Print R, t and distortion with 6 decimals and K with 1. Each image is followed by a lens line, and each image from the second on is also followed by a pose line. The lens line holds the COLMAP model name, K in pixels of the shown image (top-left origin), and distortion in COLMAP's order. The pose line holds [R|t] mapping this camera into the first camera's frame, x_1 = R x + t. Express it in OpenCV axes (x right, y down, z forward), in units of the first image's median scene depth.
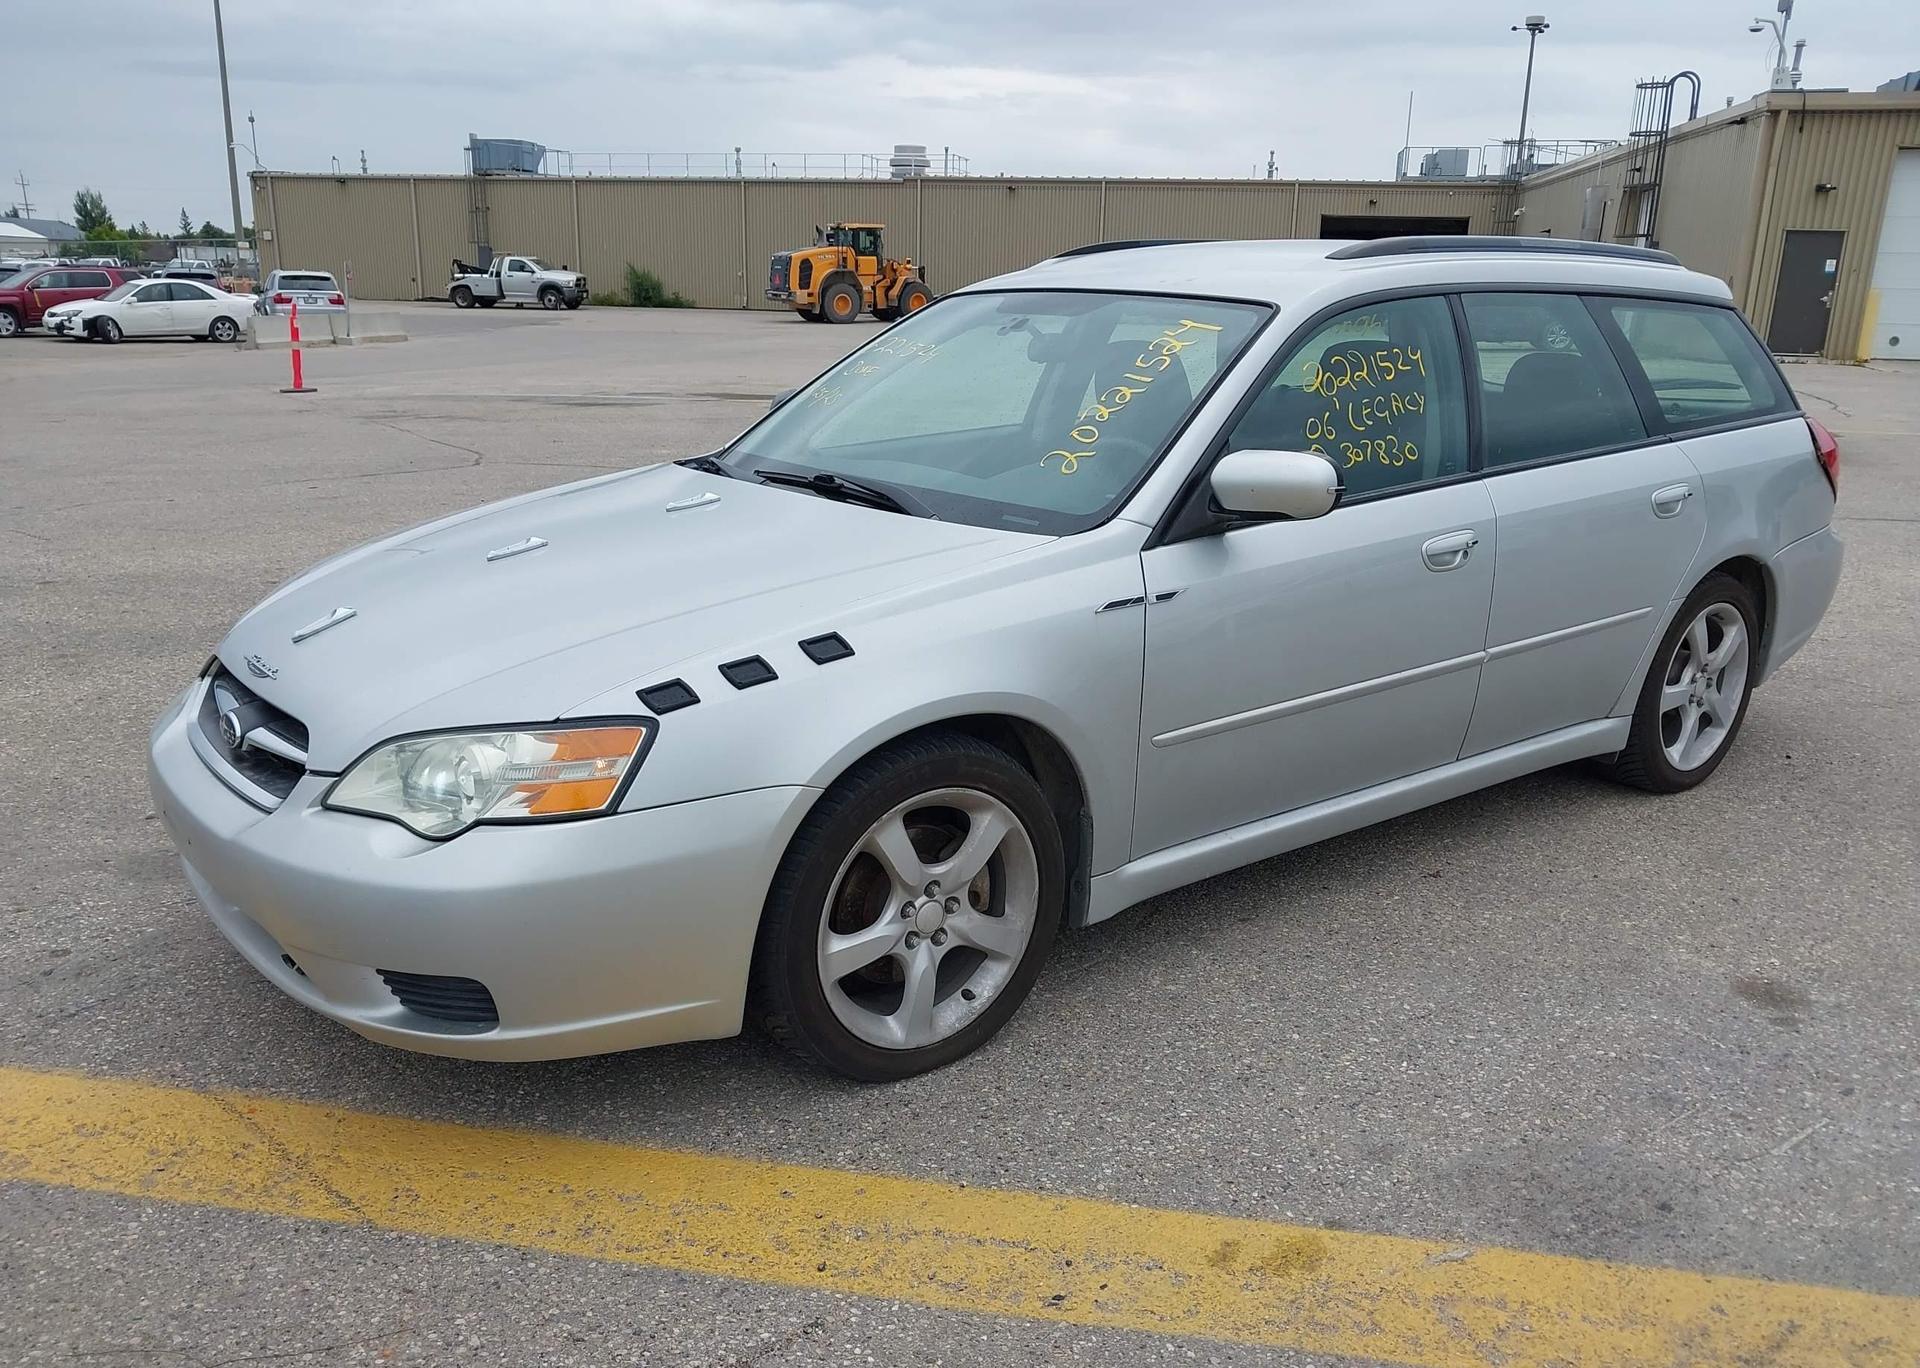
lens RADIAL K [[1532.9, 0, 968.7], [0, 1532.9, 687.6], [0, 0, 1]] dist [0.017775, -0.021123]
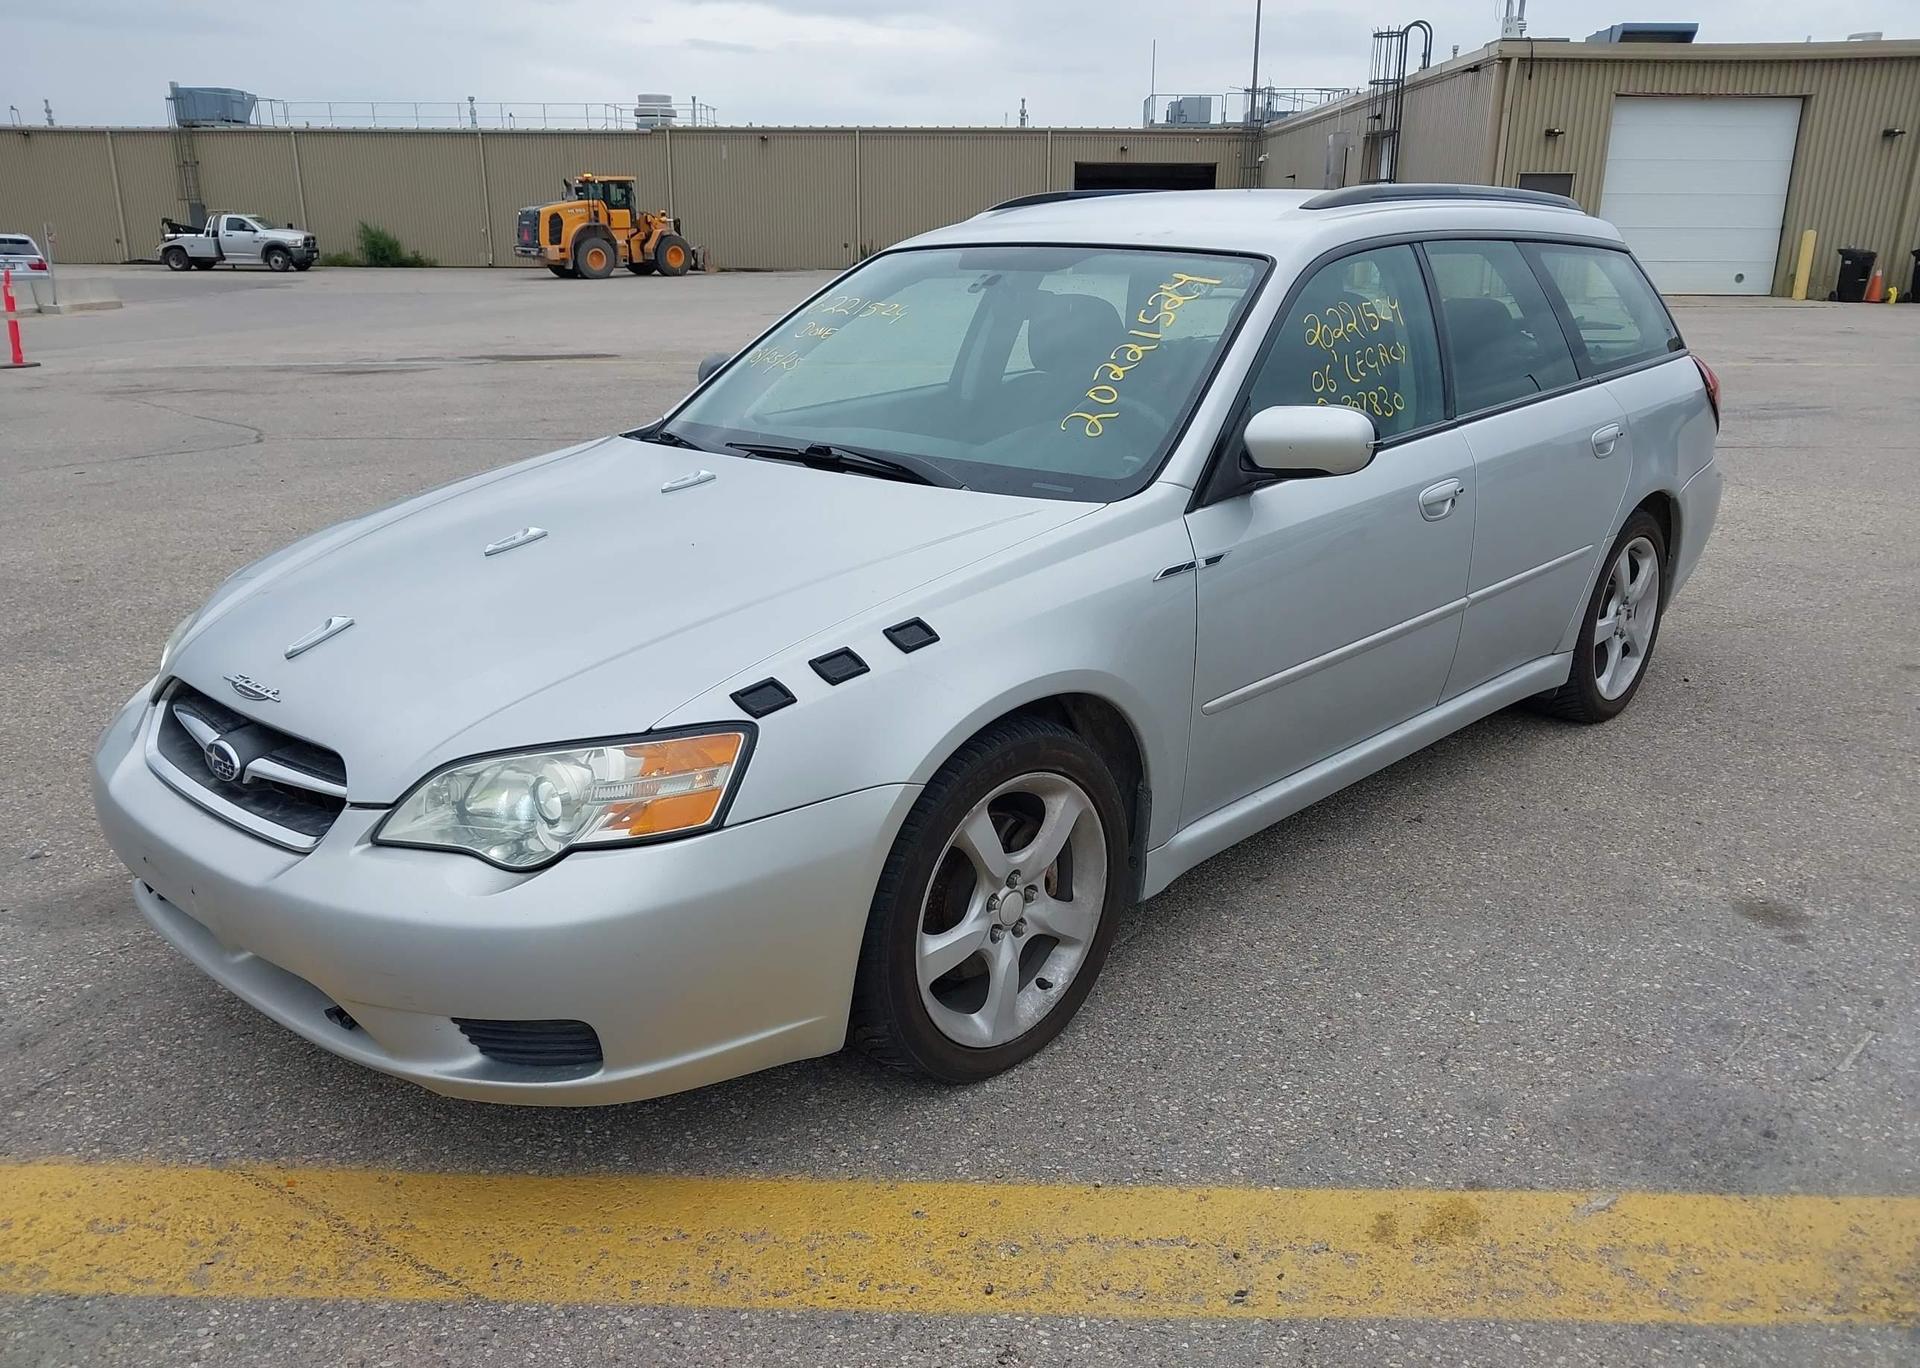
lens RADIAL K [[1532.9, 0, 968.1], [0, 1532.9, 687.2], [0, 0, 1]] dist [0.017775, -0.021123]
pose [[0.987428, -0.058759, 0.146740, -0.136054], [0.054424, 0.997960, 0.033389, -0.015698], [-0.148403, -0.024983, 0.988611, 0.044910]]
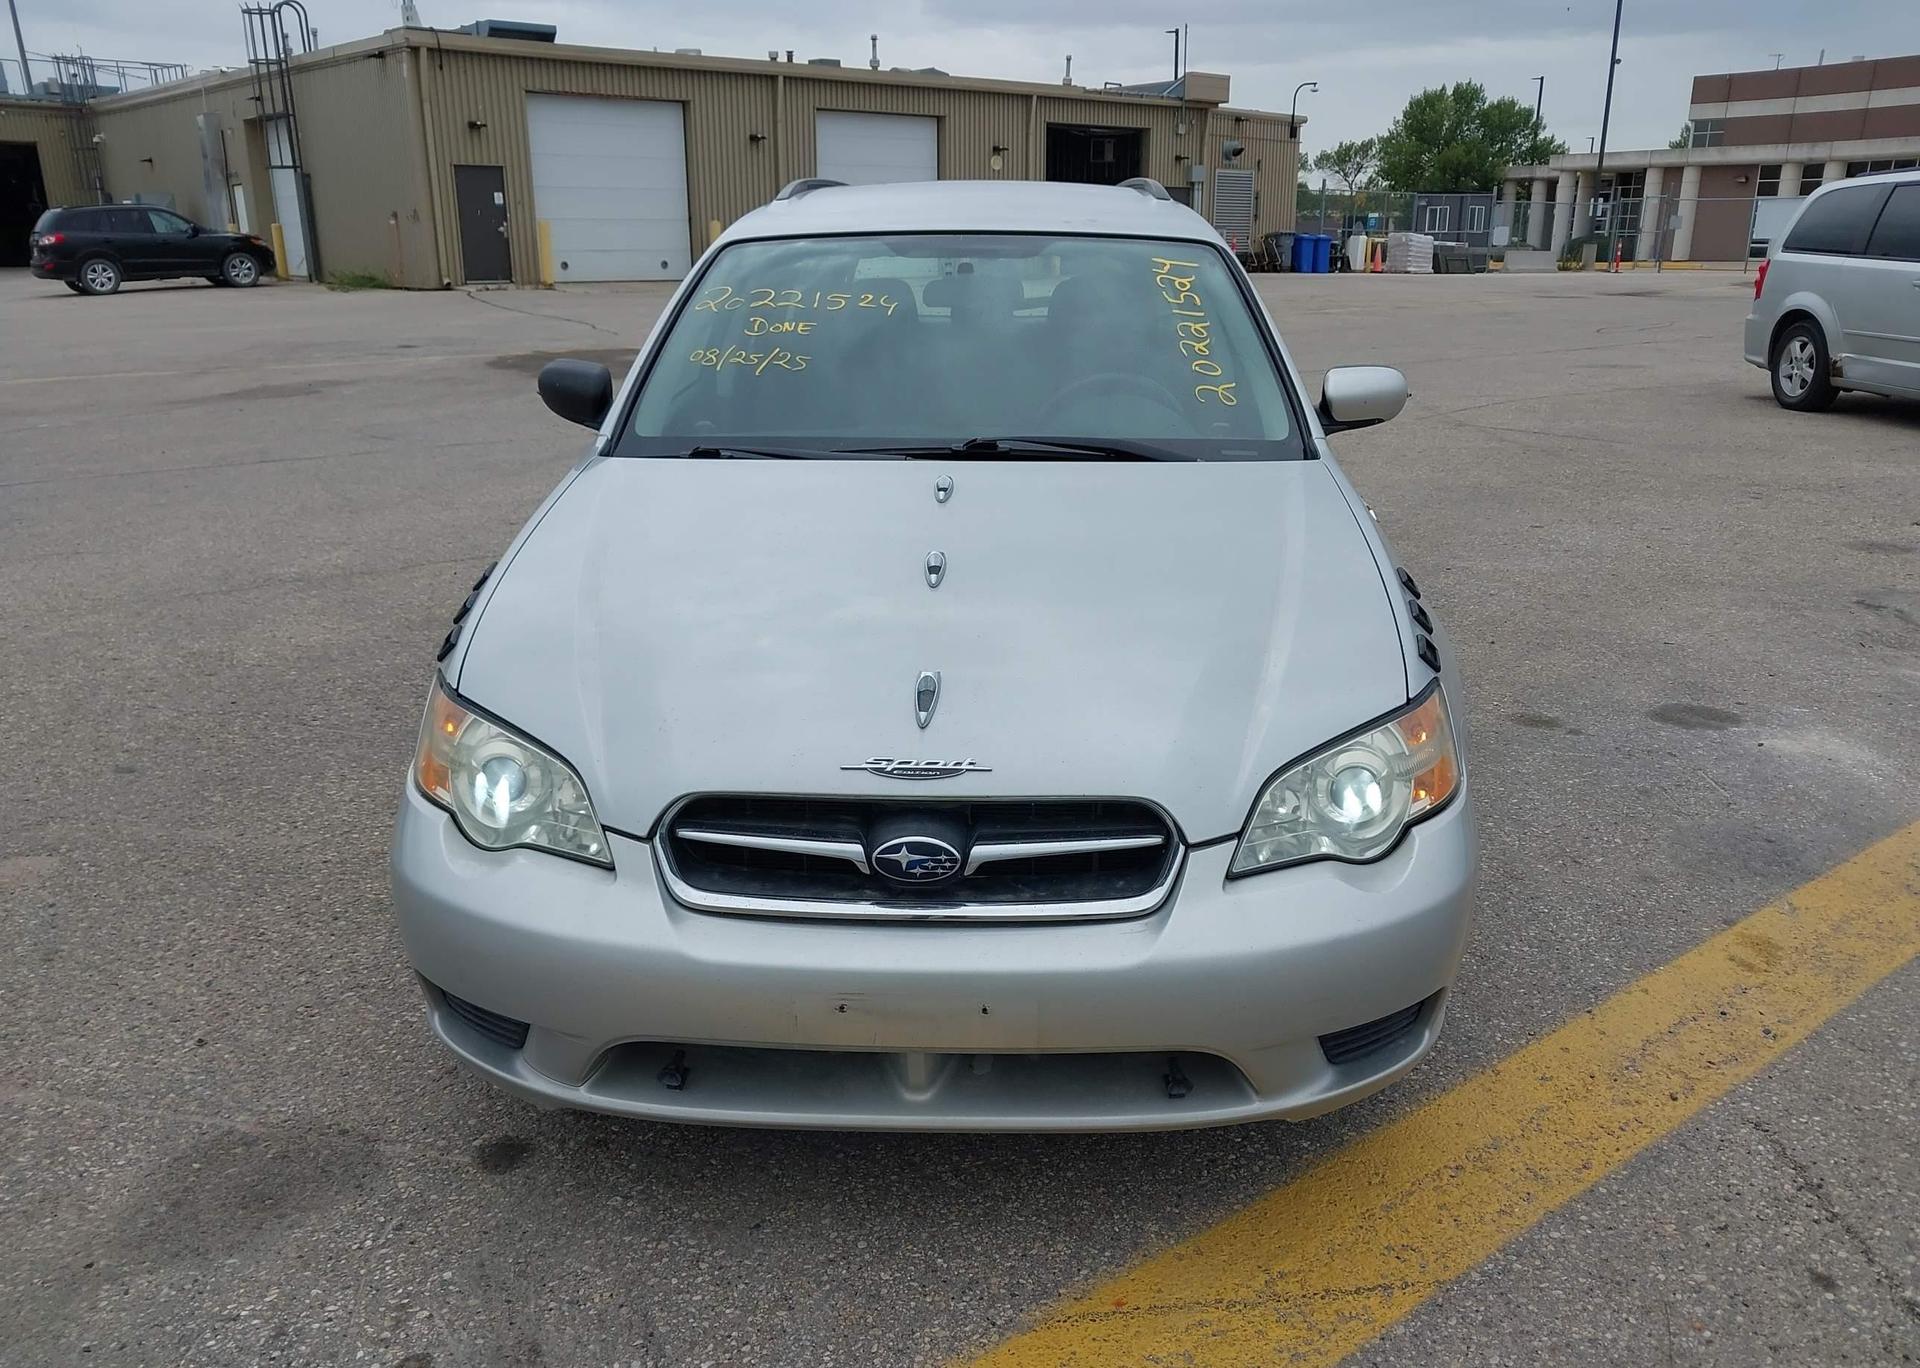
lens RADIAL K [[1532.9, 0, 963.2], [0, 1532.9, 693.1], [0, 0, 1]] dist [0.017775, -0.021123]
pose [[0.648546, -0.235877, 0.723705, -0.721213], [0.203625, 0.969886, 0.133637, -0.105706], [-0.733433, 0.060694, 0.677046, 0.358777]]
